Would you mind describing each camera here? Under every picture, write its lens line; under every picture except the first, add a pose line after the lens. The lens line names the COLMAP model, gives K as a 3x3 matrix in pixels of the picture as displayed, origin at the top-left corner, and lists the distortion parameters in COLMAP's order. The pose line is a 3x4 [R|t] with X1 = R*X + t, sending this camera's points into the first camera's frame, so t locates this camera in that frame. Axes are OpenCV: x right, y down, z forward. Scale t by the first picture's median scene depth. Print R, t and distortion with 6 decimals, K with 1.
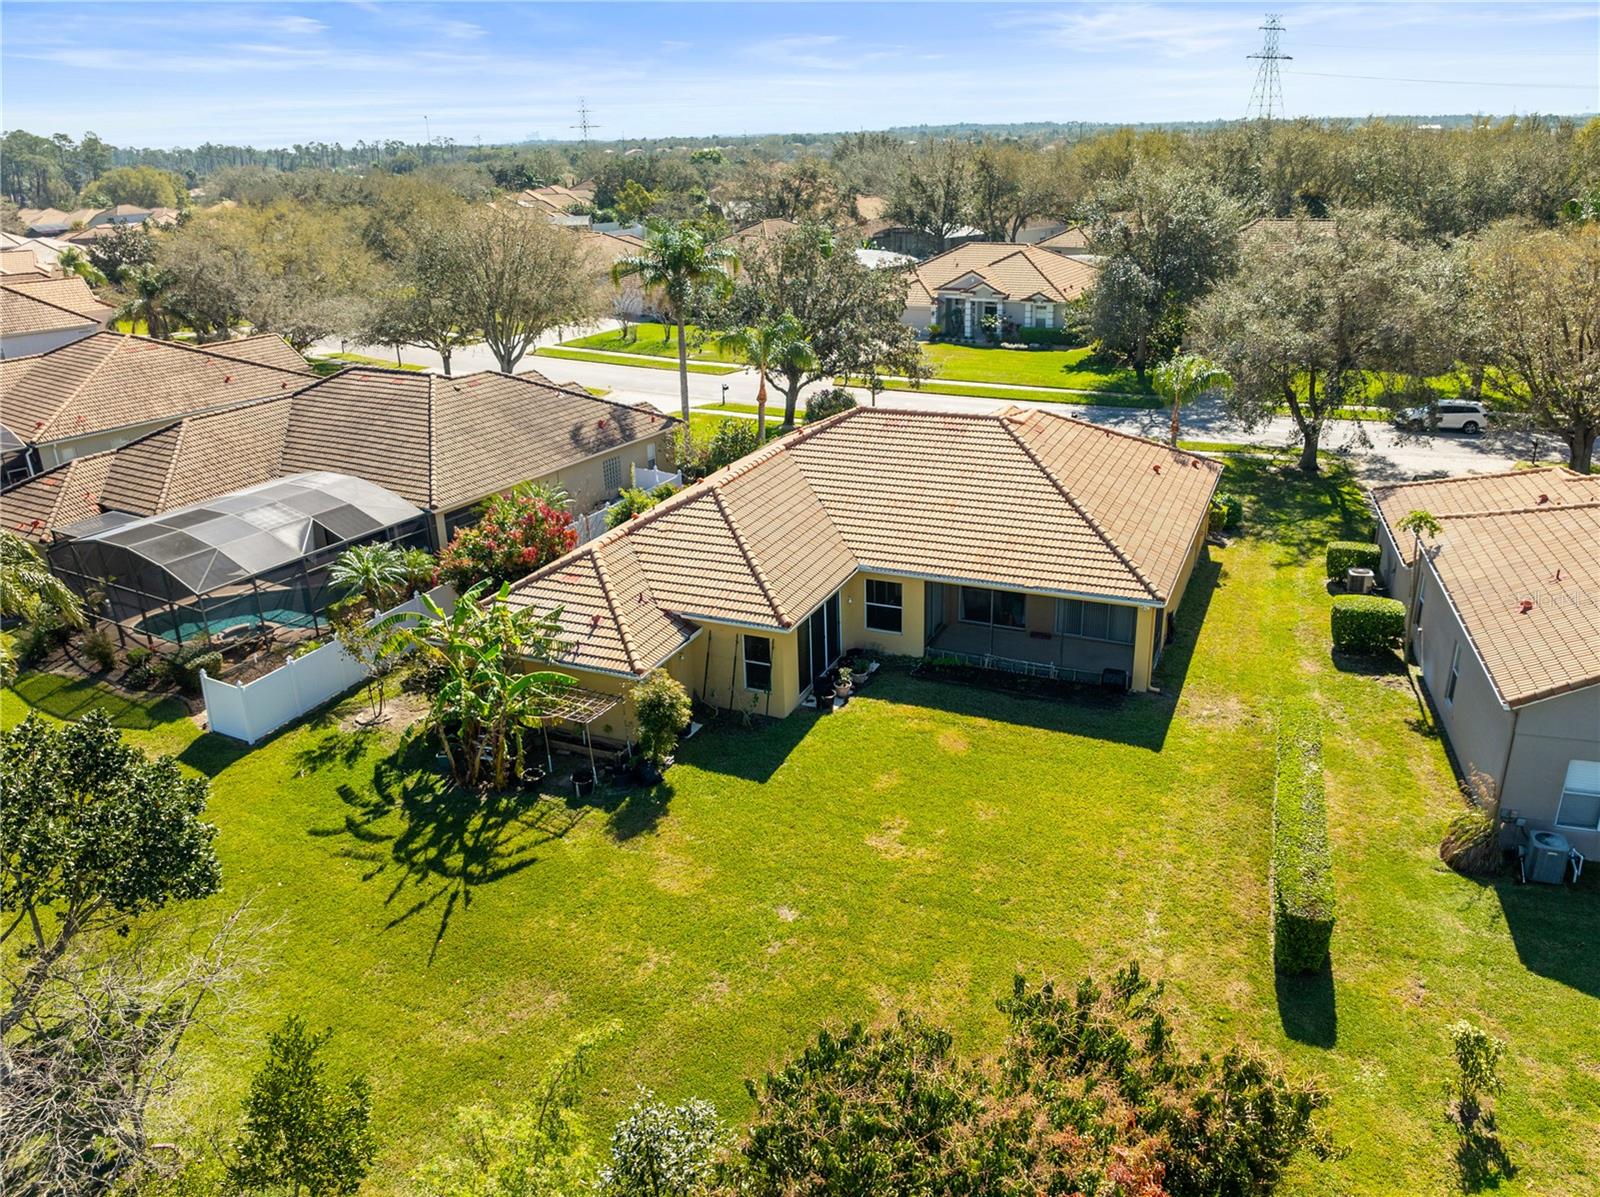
lens RADIAL K [[1185.2, 0, 800.0], [0, 1185.2, 598.5], [0, 0, 1]] dist [-0.046591, 0.000170]
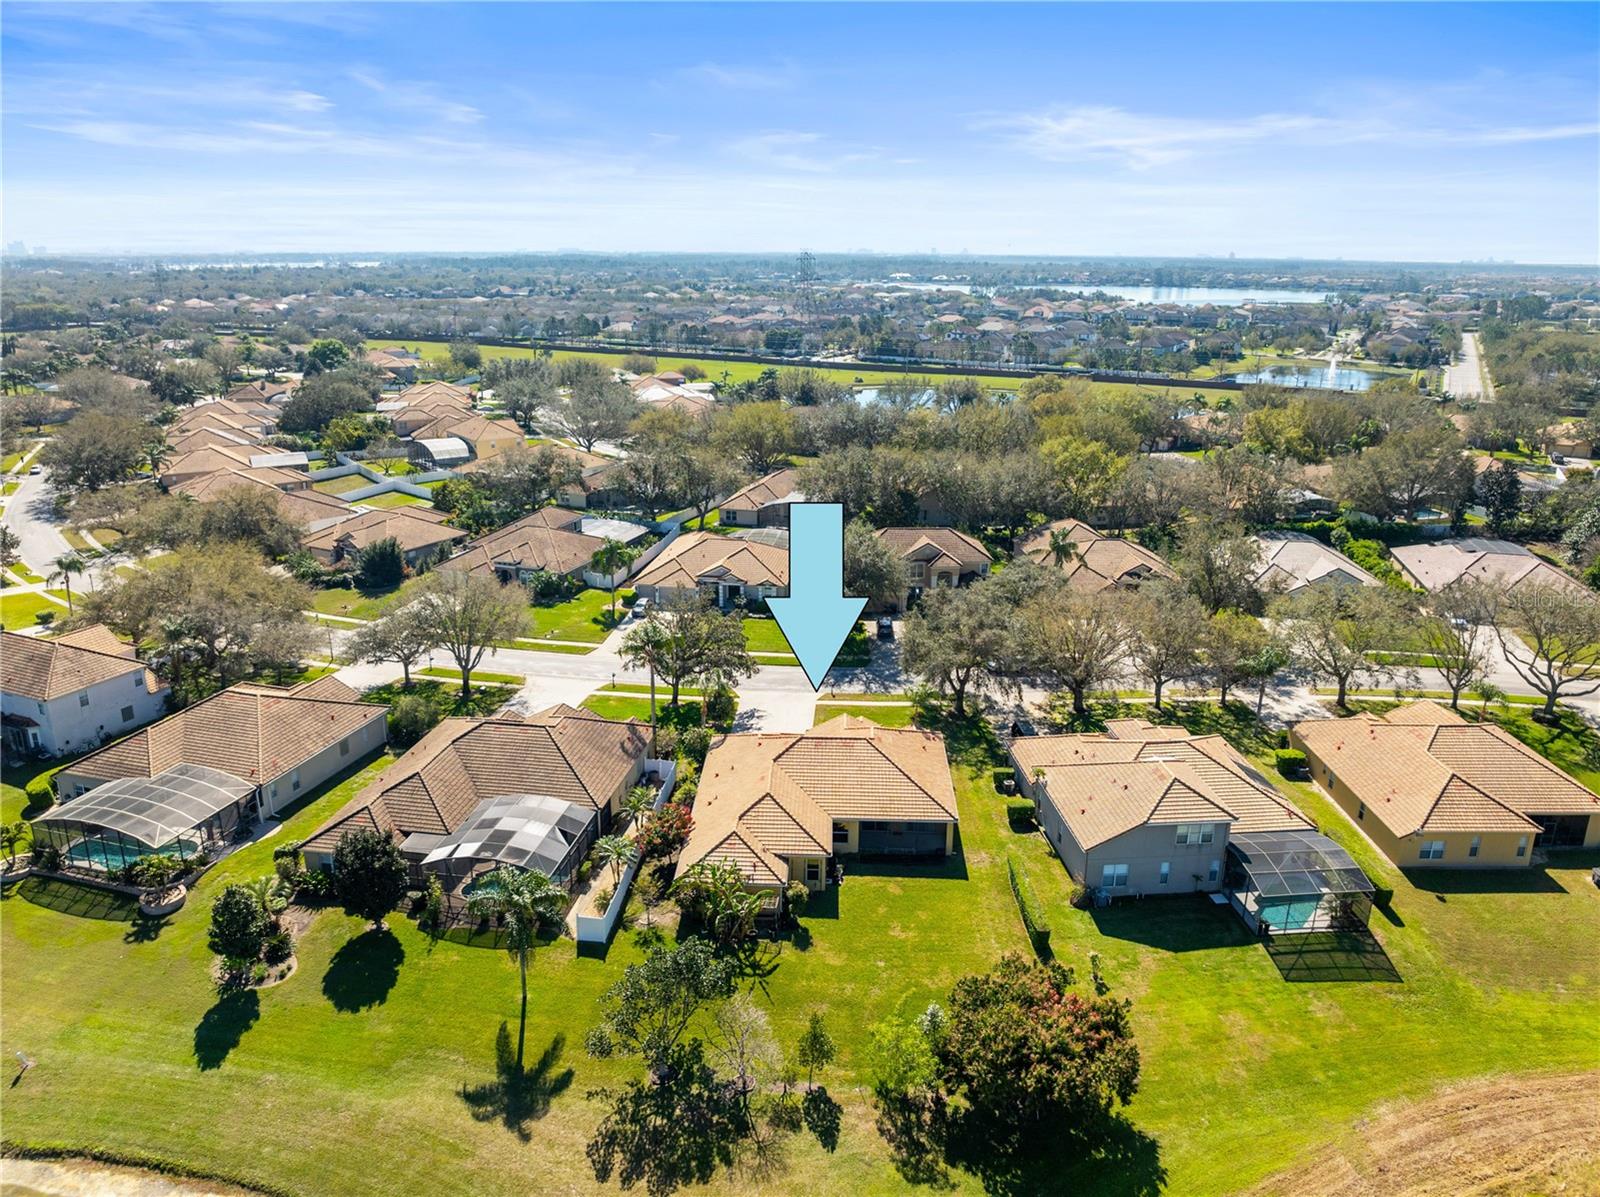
lens RADIAL K [[1185.2, 0, 800.0], [0, 1185.2, 598.5], [0, 0, 1]] dist [-0.046591, 0.000170]
pose [[0.921053, -0.077761, 0.381595, -0.930967], [0.103523, 0.993496, -0.047420, -0.381144], [-0.375426, 0.083181, 0.923112, -1.258044]]
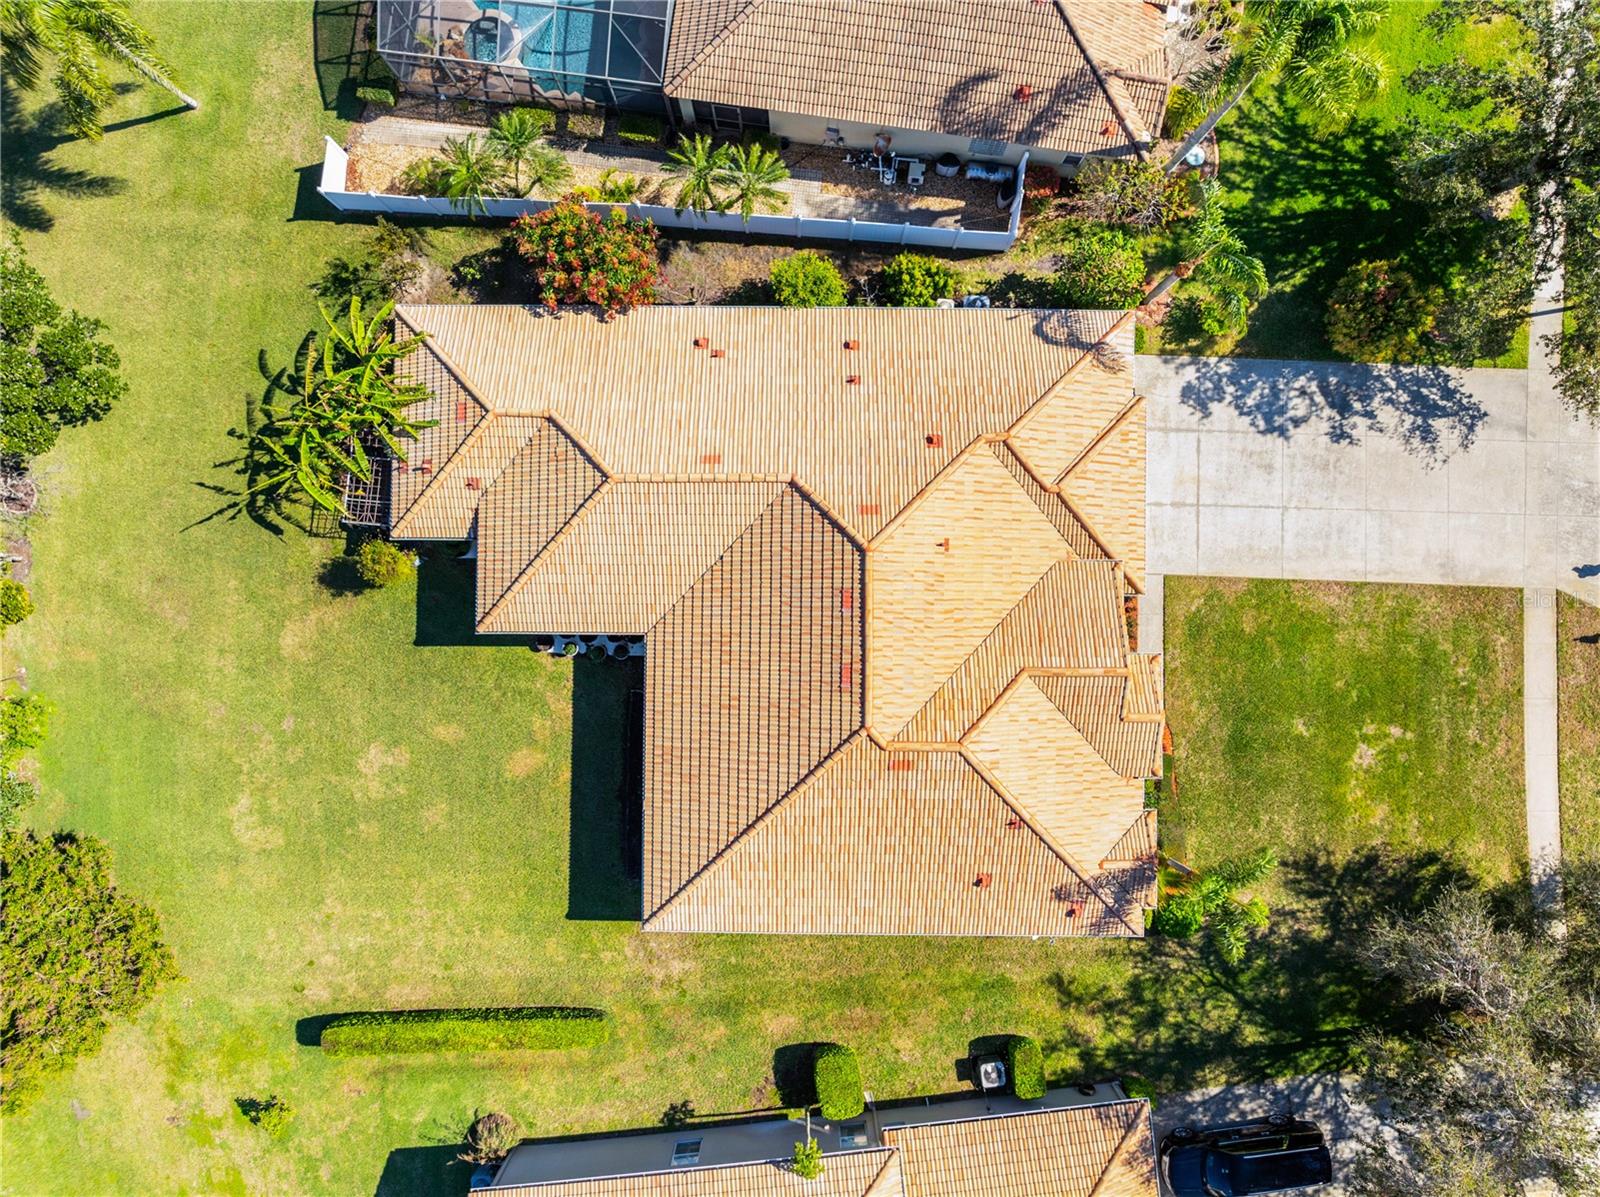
lens RADIAL K [[1121.9, 0, 754.7], [0, 1121.9, 598.1], [0, 0, 1]] dist [-0.068170, 0.050837]
pose [[0.400622, 0.916218, 0.006813, 0.057764], [-0.342752, 0.142966, 0.928484, -1.018037], [0.849719, -0.374306, 0.371311, 0.795886]]
